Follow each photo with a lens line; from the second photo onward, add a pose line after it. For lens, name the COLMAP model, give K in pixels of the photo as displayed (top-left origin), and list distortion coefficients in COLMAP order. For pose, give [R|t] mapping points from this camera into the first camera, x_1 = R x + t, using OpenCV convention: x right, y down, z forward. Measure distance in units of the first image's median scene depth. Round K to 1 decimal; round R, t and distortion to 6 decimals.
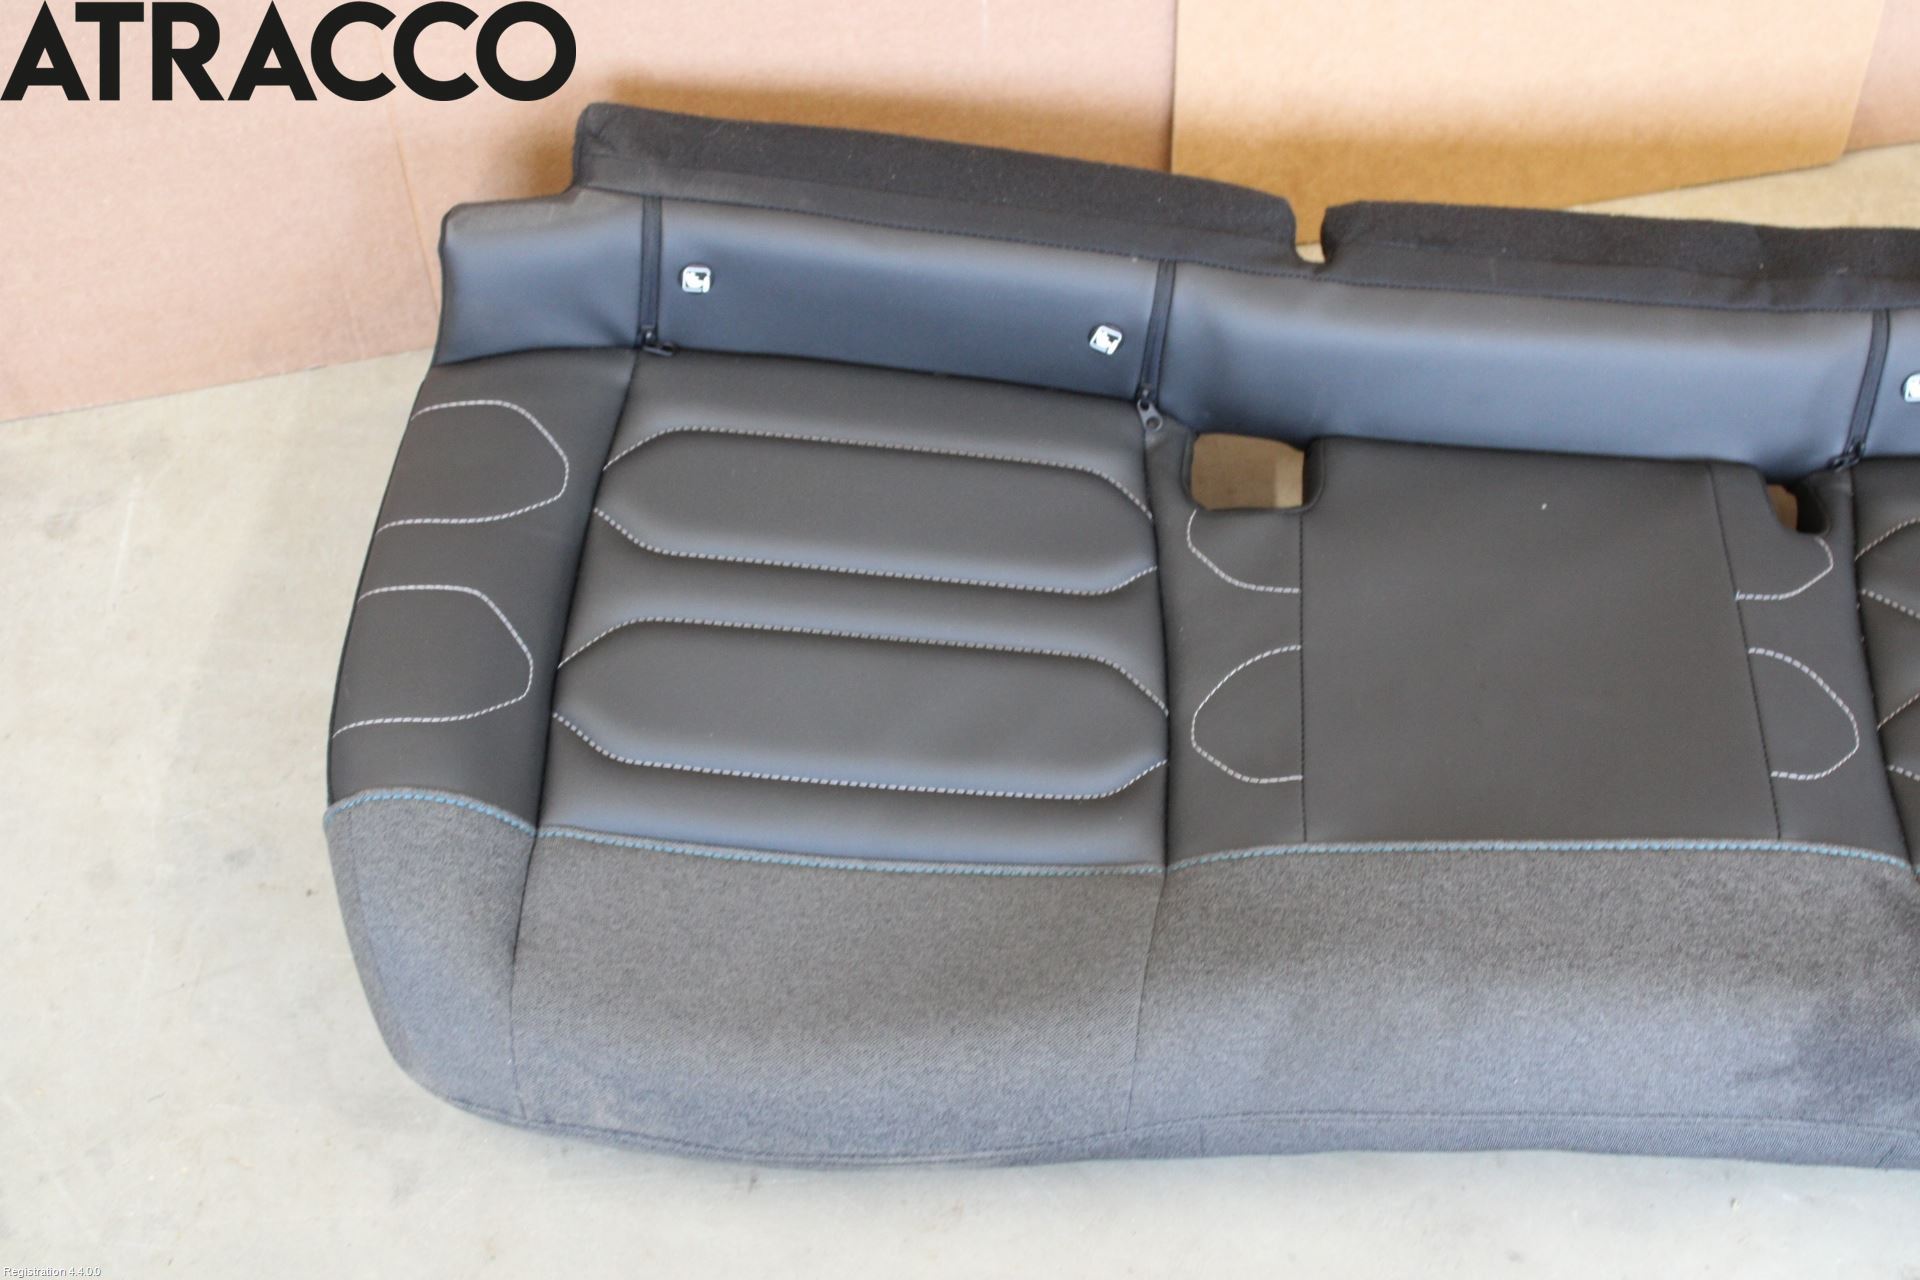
lens RADIAL K [[2770.3, 0, 960.0], [0, 2770.3, 640.0], [0, 0, 1]] dist [-0.062451, 0.130569]
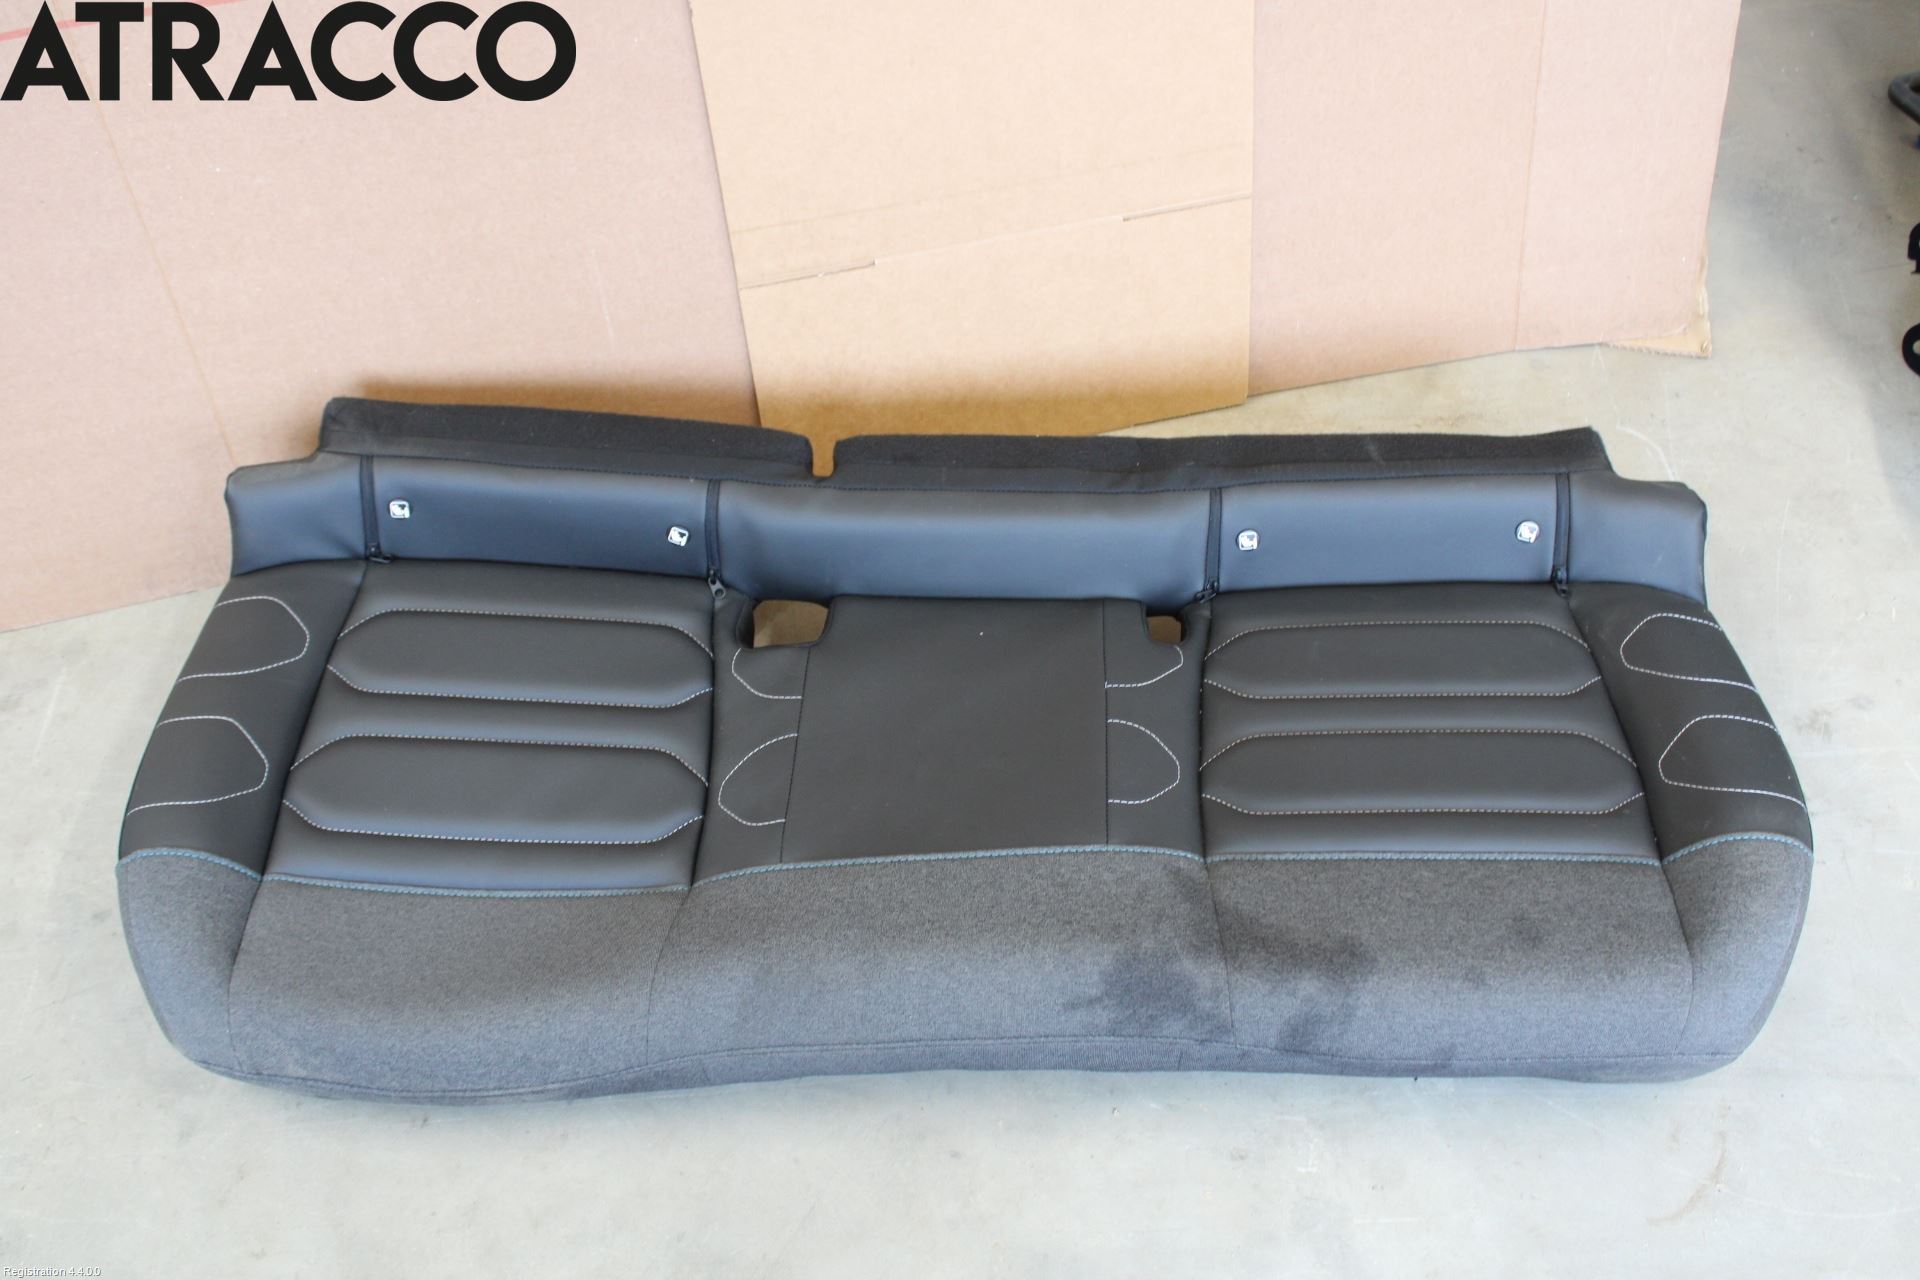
lens RADIAL K [[2053.4, 0, 960.4], [0, 2053.4, 589.7], [0, 0, 1]] dist [-0.137417, 0.157197]
pose [[0.998492, -0.050602, -0.021281, 0.242581], [0.047285, 0.989741, -0.134823, 0.078691], [0.027885, 0.133613, 0.990641, -0.069006]]
